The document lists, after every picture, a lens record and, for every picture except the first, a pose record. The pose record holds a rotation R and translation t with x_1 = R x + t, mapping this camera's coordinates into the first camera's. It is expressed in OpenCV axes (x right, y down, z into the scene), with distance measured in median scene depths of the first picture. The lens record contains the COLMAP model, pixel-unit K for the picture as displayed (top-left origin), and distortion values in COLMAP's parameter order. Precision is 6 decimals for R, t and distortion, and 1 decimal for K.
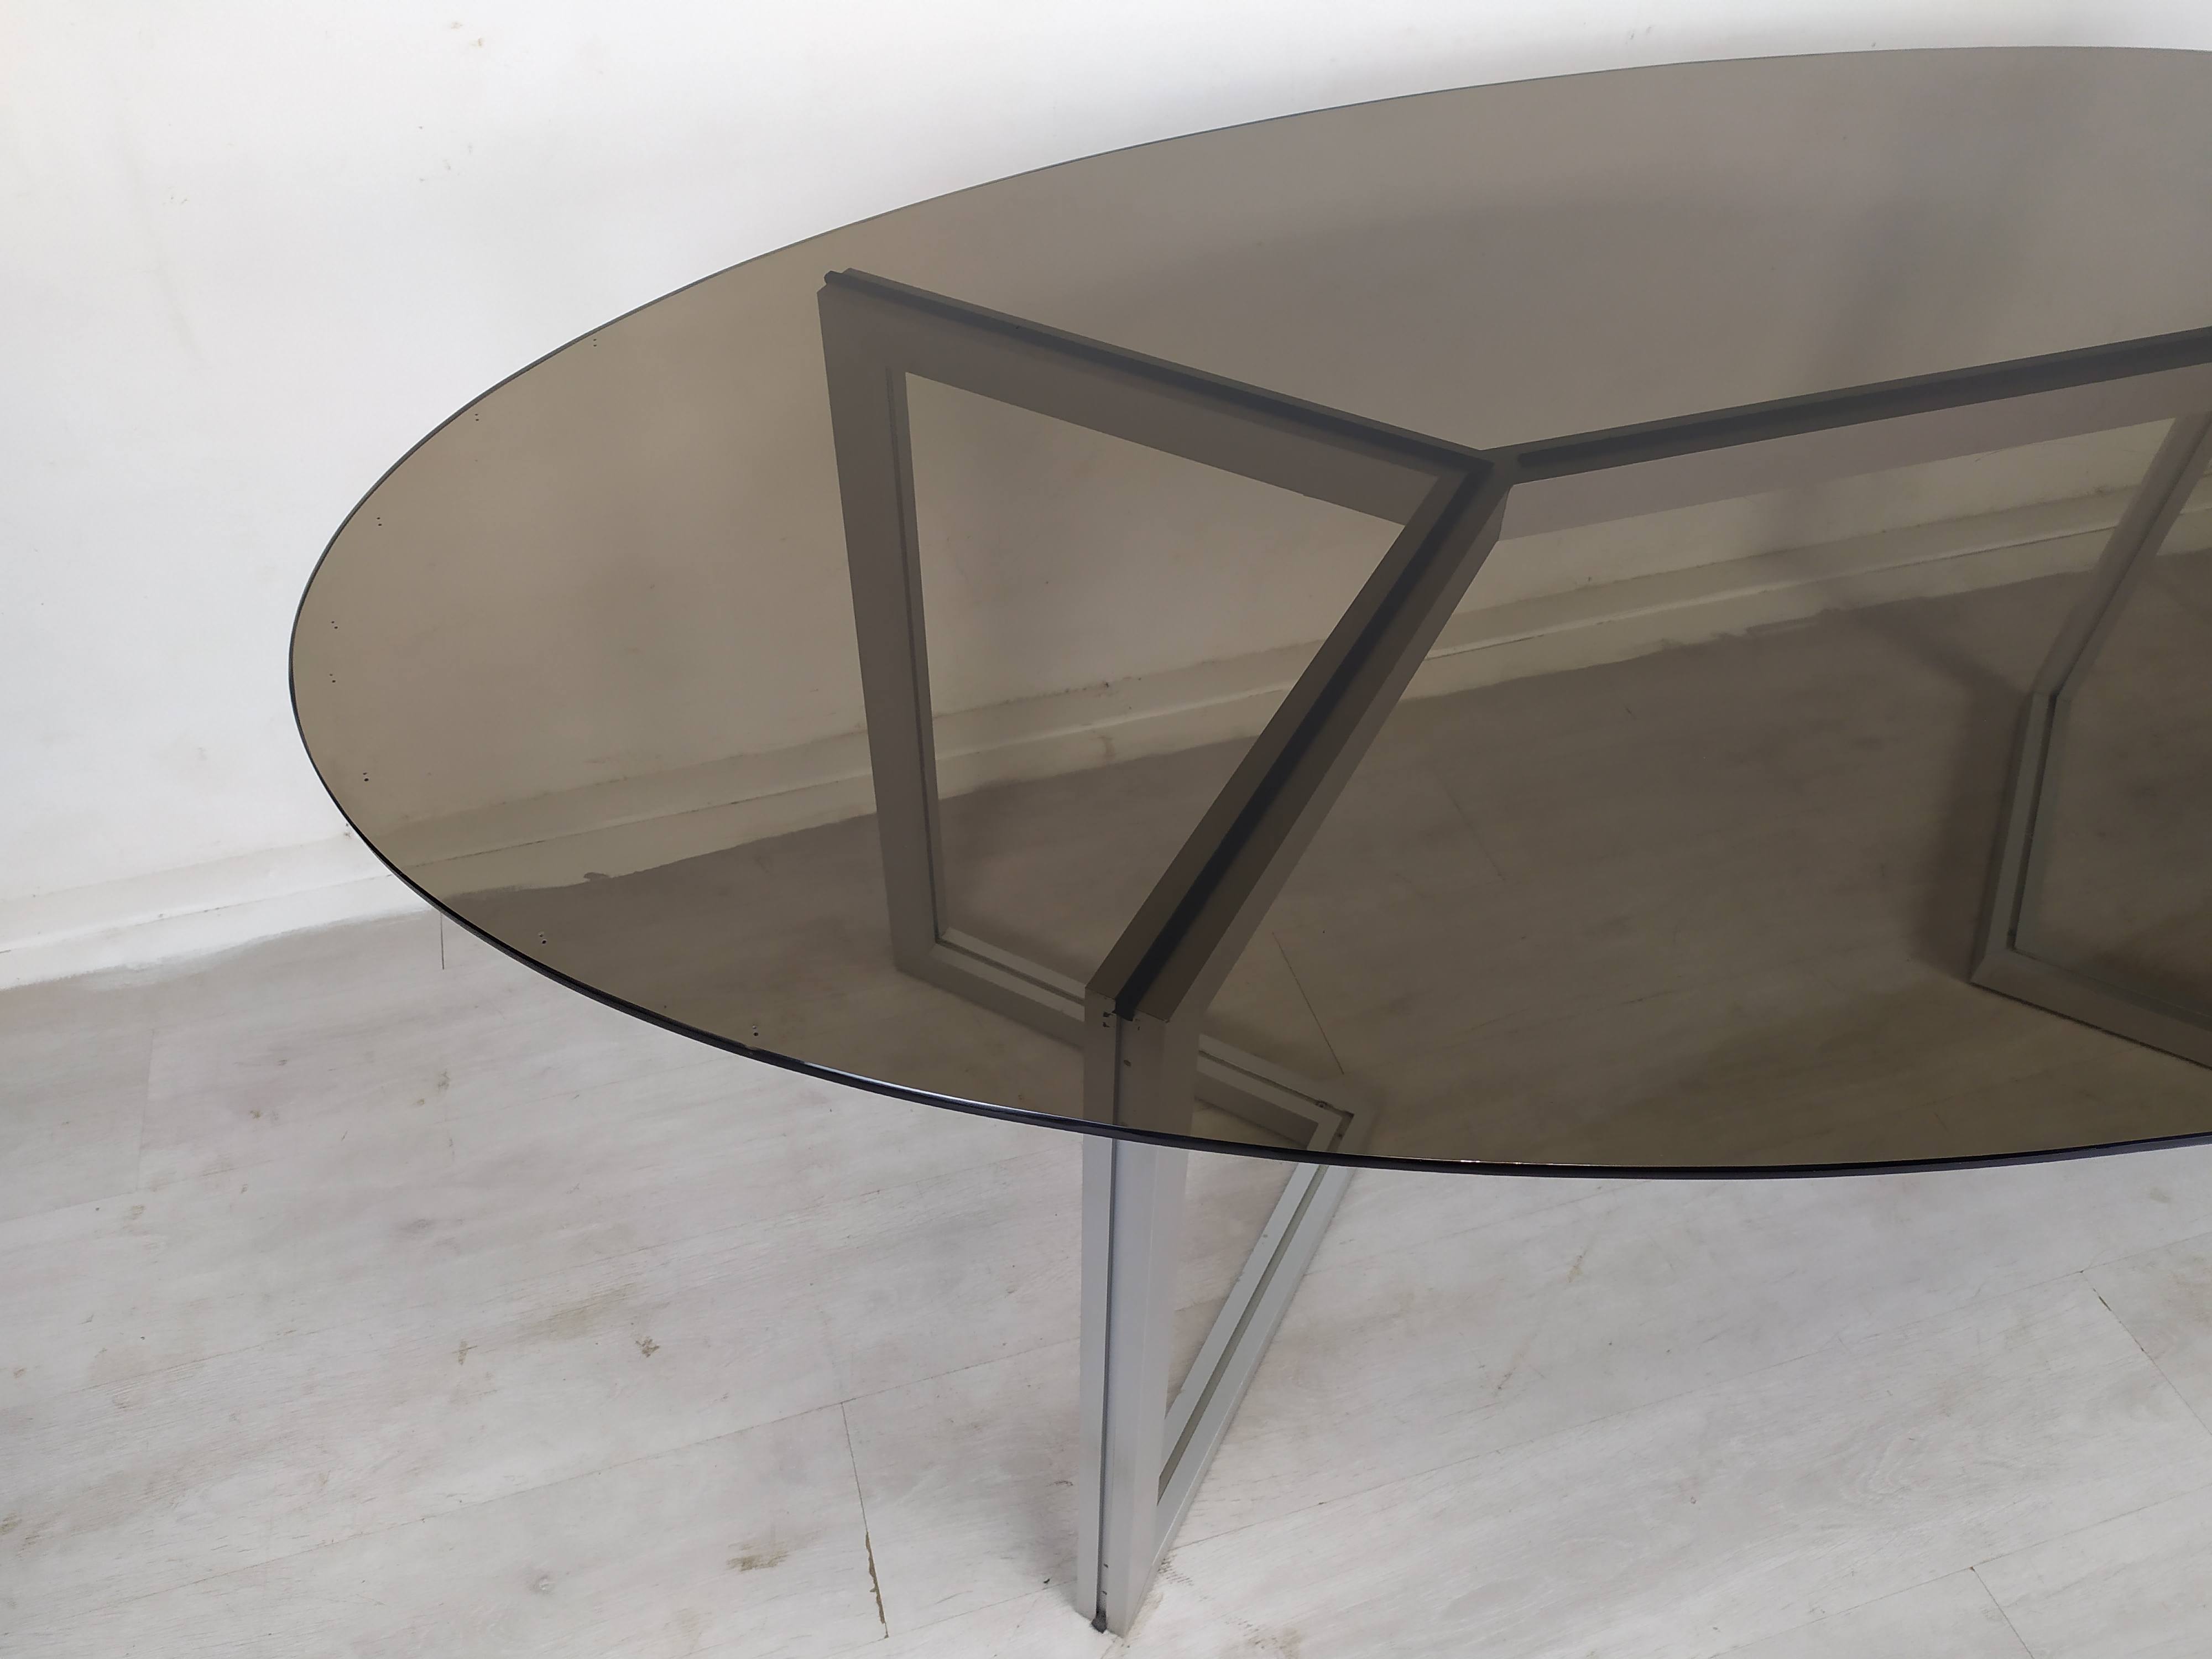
lens RADIAL K [[1661.5, 0, 1095.4], [0, 1661.5, 836.7], [0, 0, 1]] dist [0.047850, -0.047437]
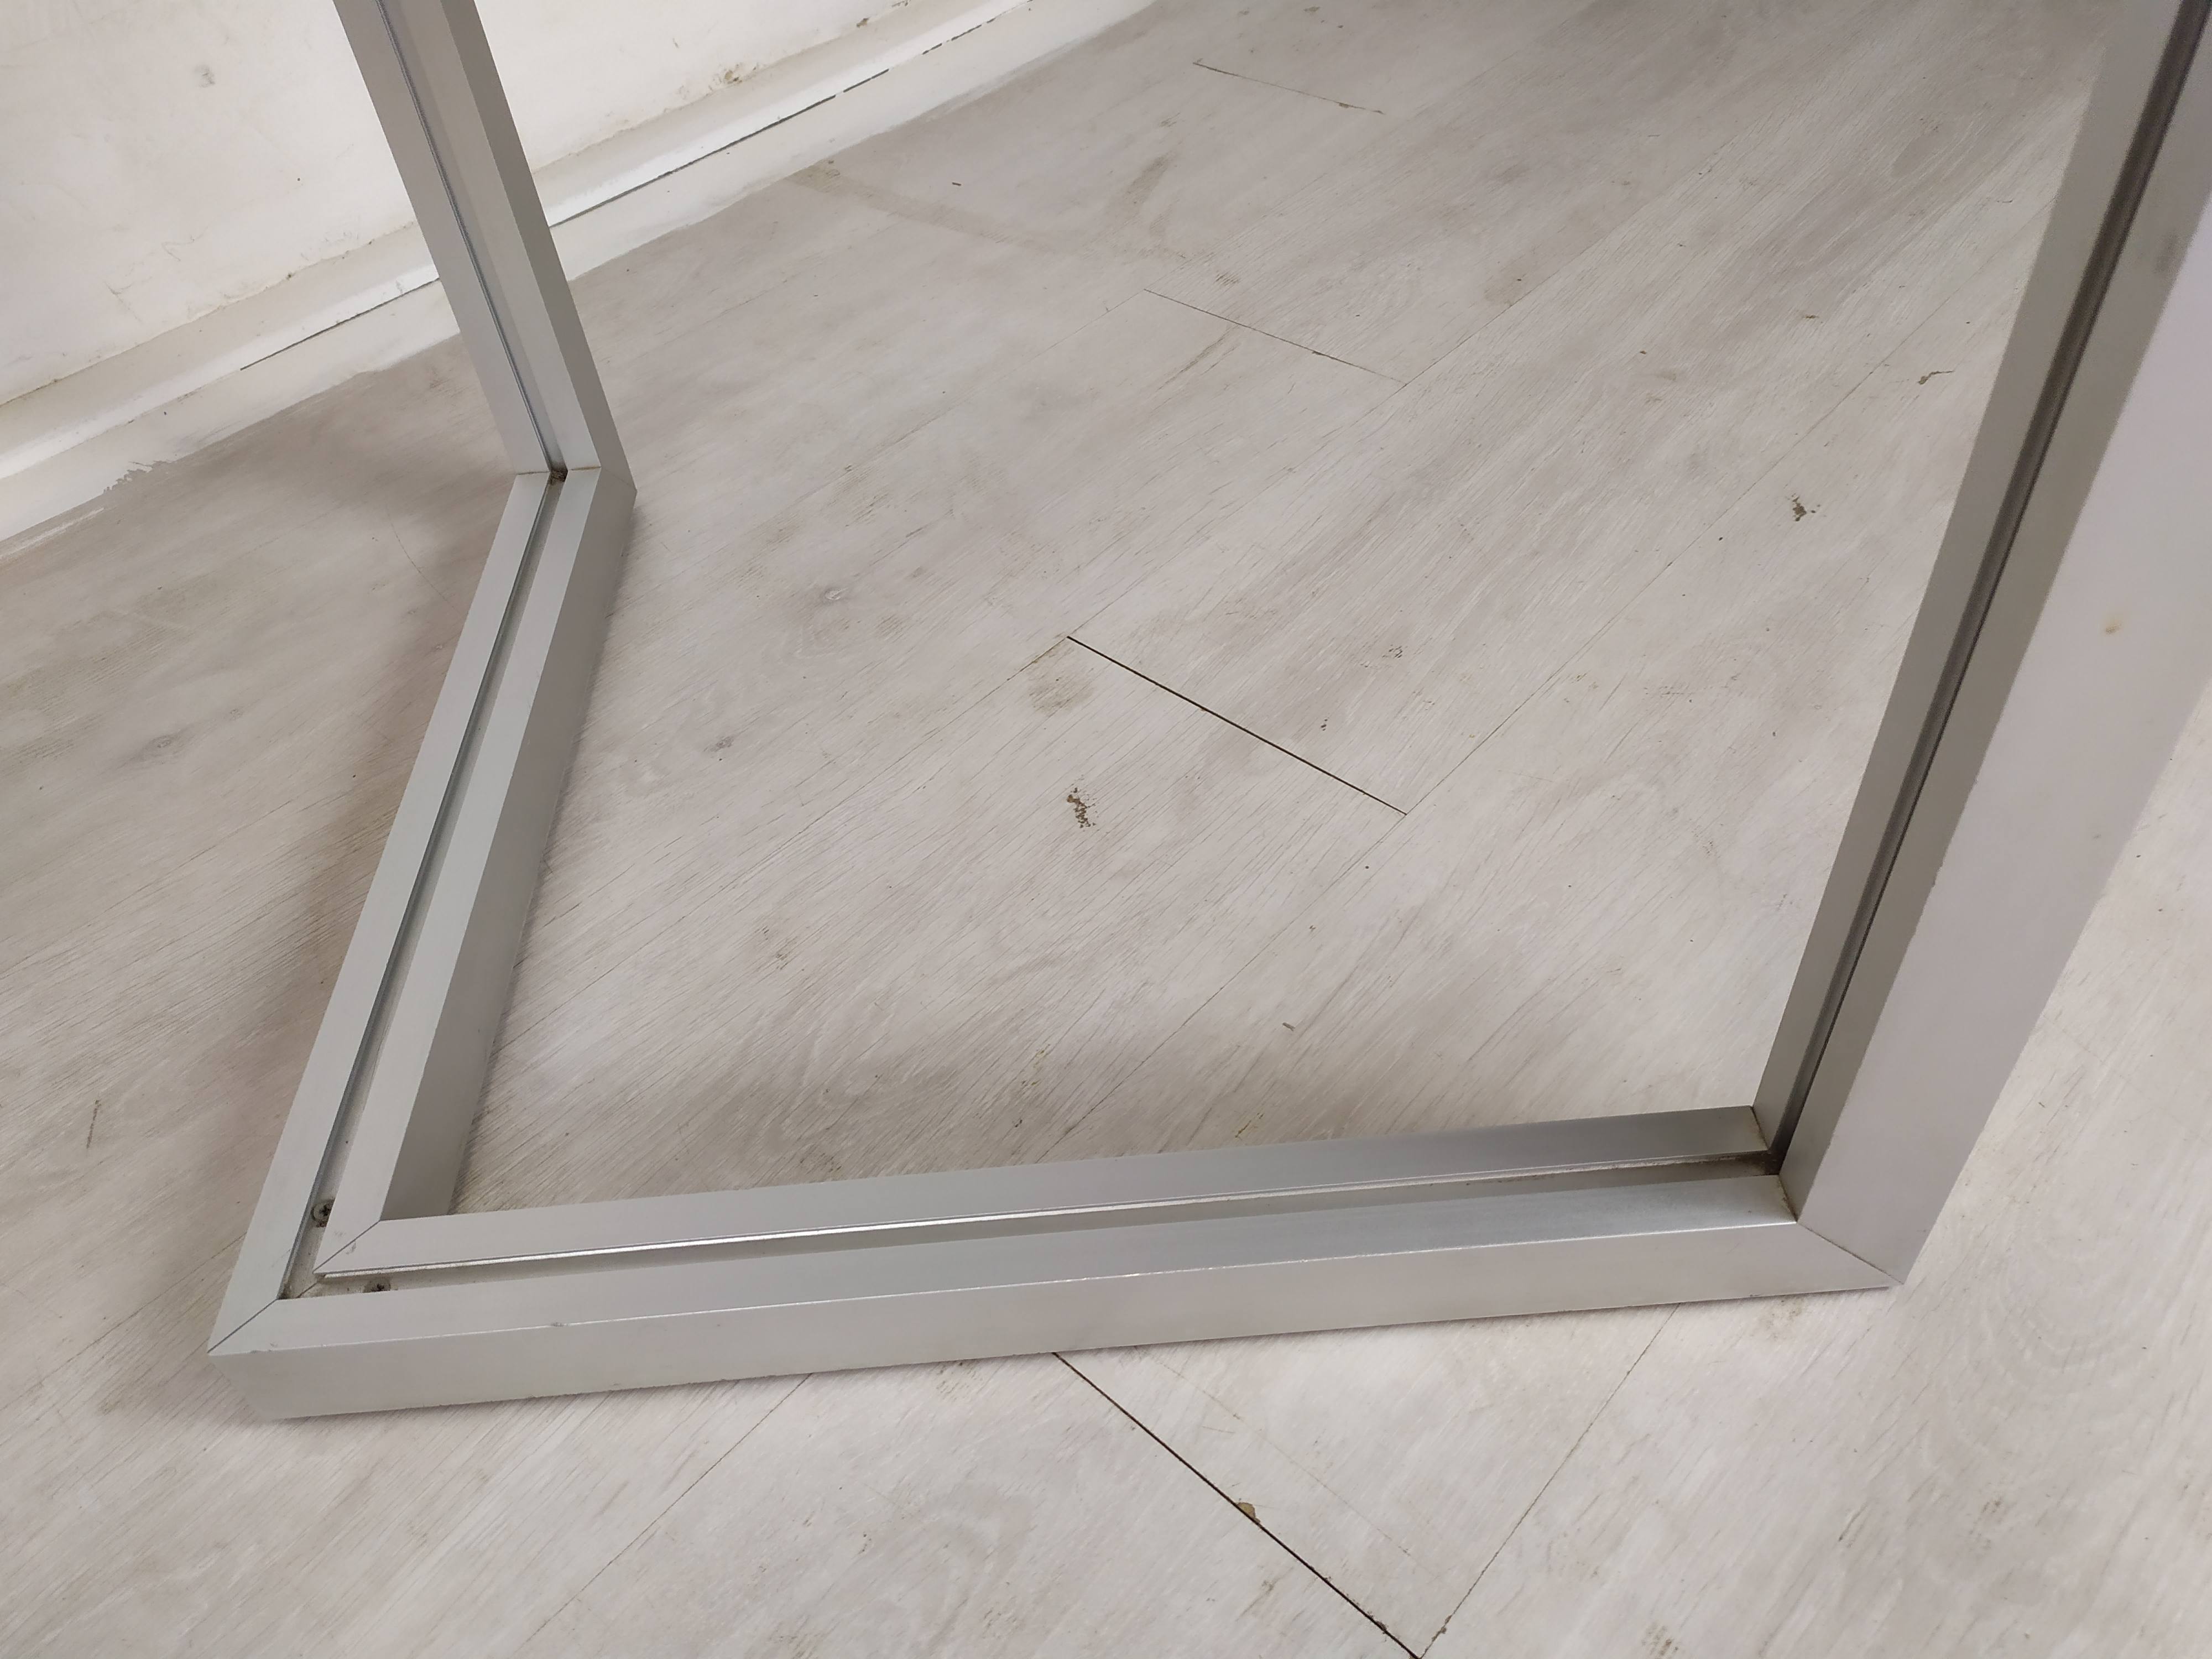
lens RADIAL K [[1661.5, 0, 1106.4], [0, 1661.5, 833.9], [0, 0, 1]] dist [0.047850, -0.047437]
pose [[0.857869, -0.423365, 0.291243, 0.679354], [0.428418, 0.902219, 0.049584, 0.046686], [-0.283757, 0.082237, 0.955363, 0.738546]]
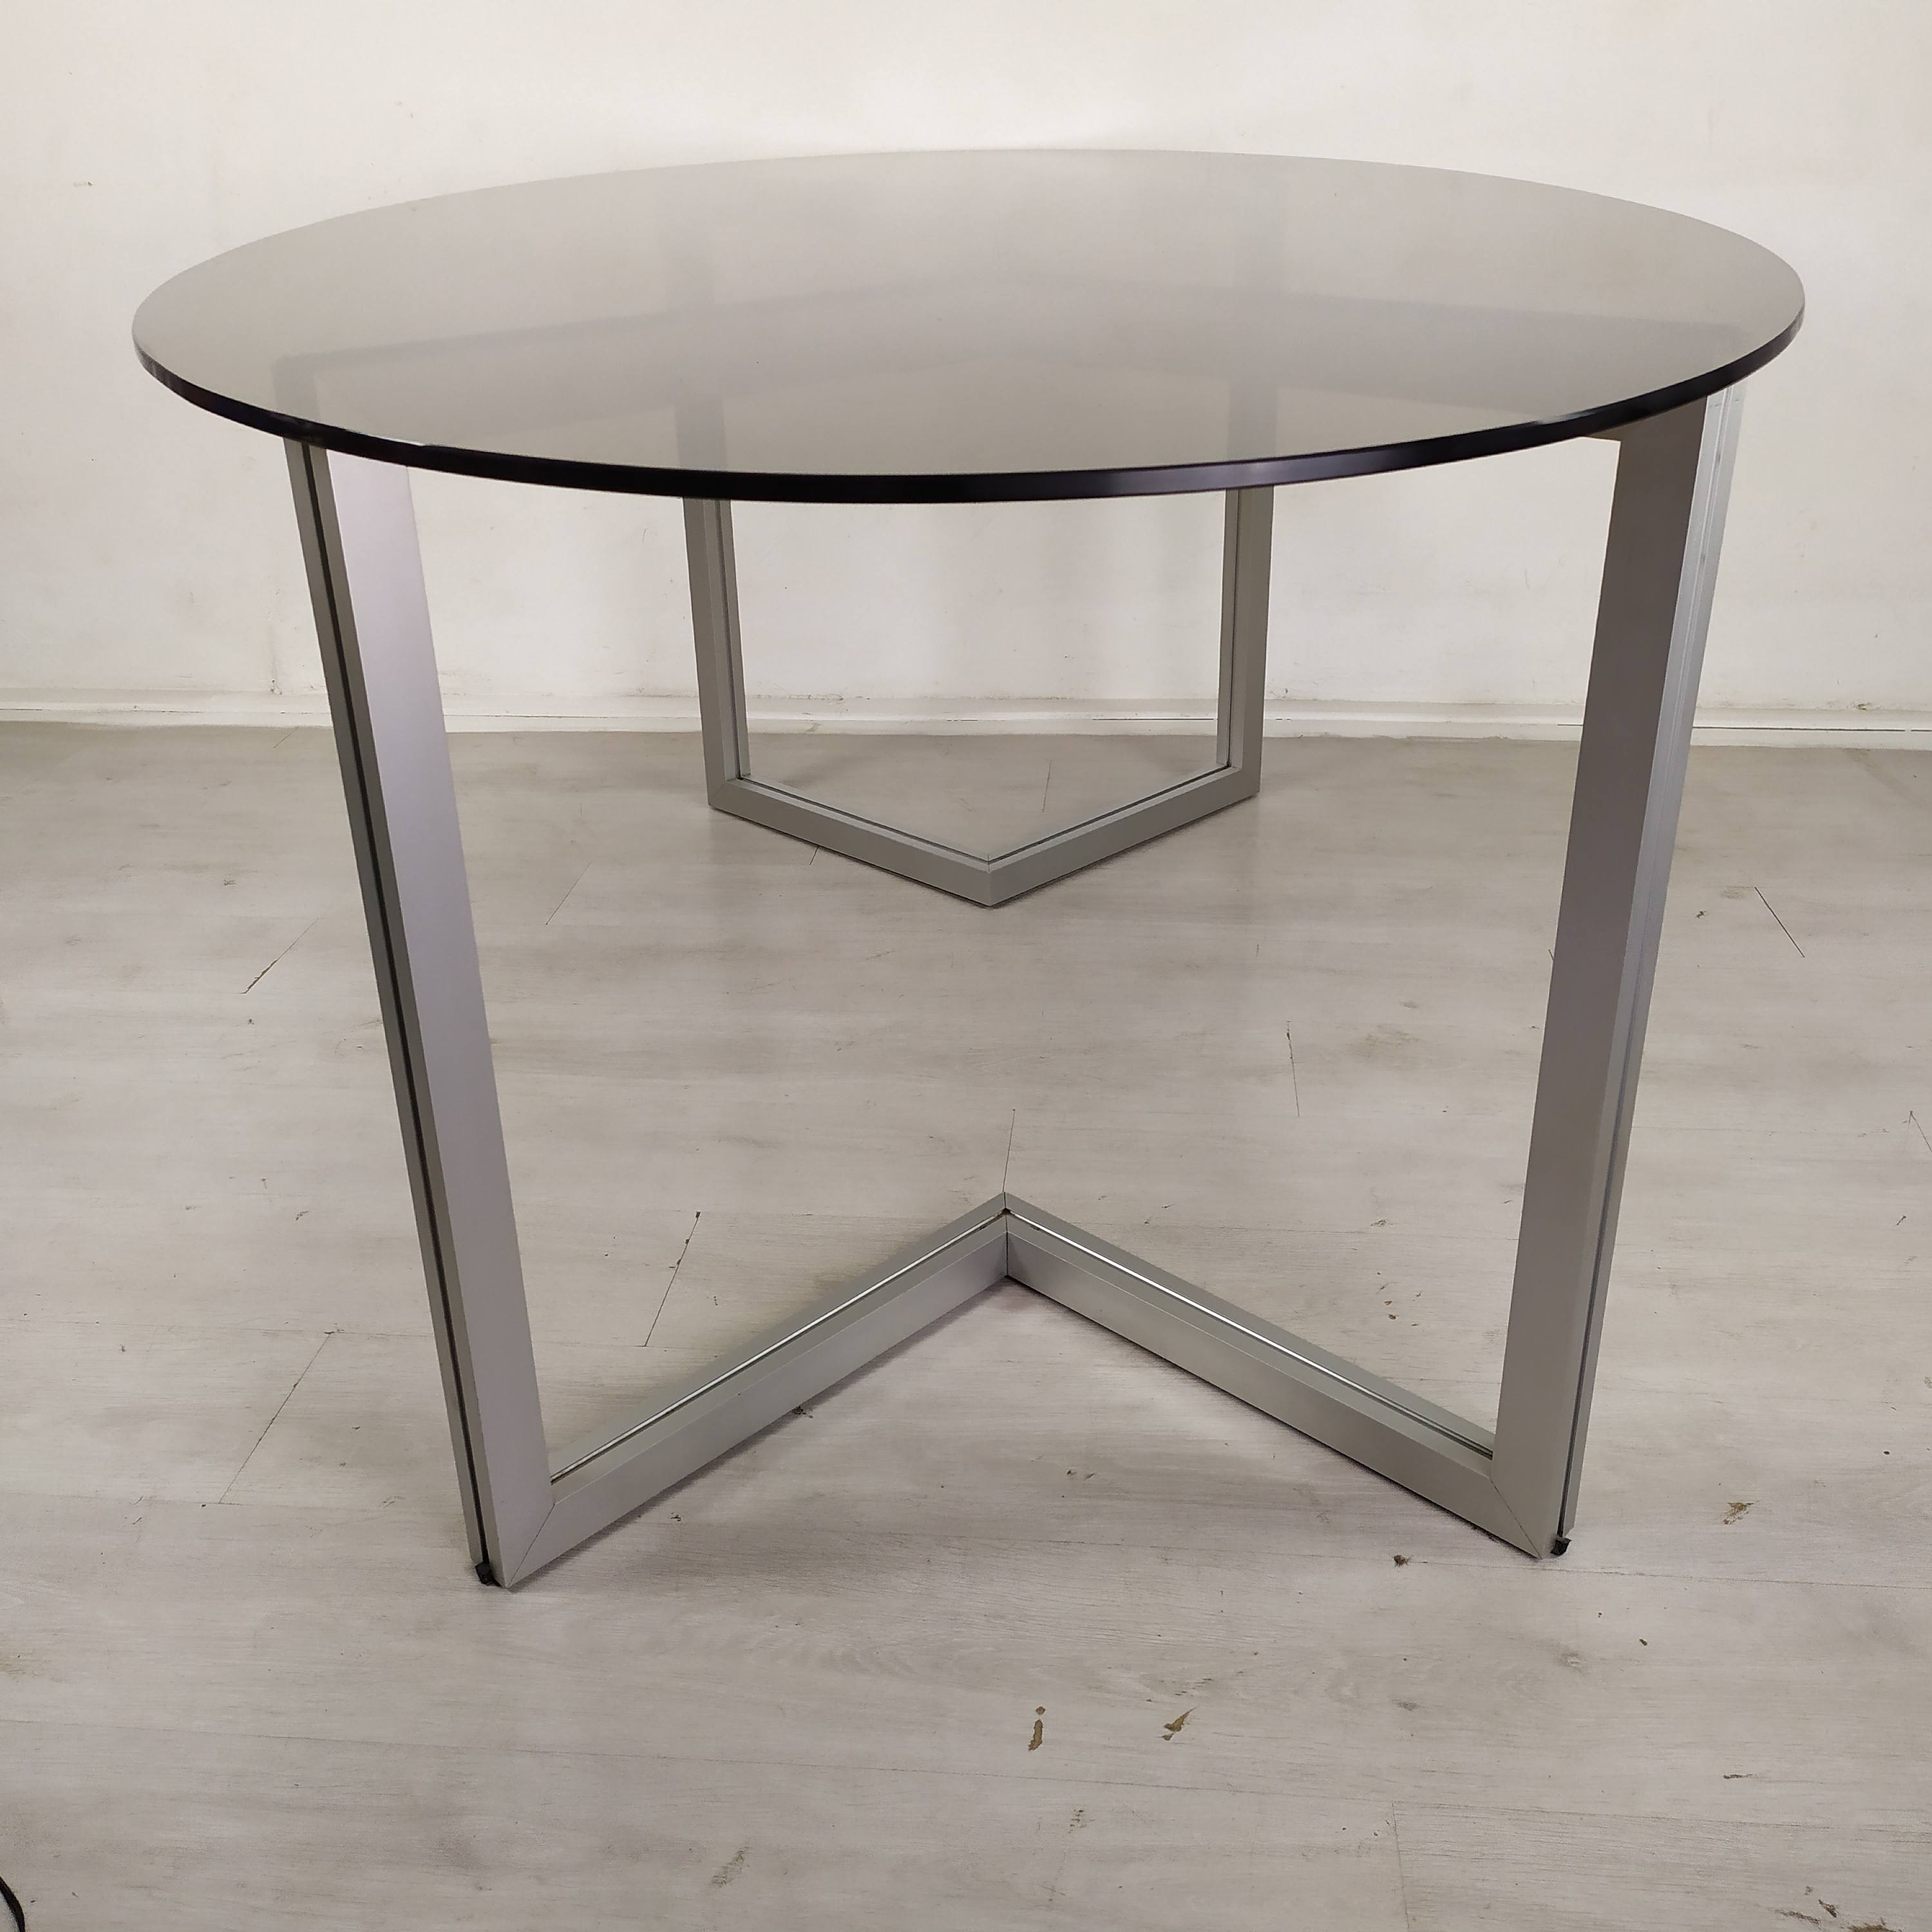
lens RADIAL K [[1949.7, 0, 971.4], [0, 1949.7, 961.1], [0, 0, 1]] dist [0.036750, 0.000000]
pose [[0.924351, 0.132559, -0.357775, 0.830963], [-0.250273, 0.918440, -0.306319, 0.657772], [0.287989, 0.372688, 0.882137, -0.221315]]
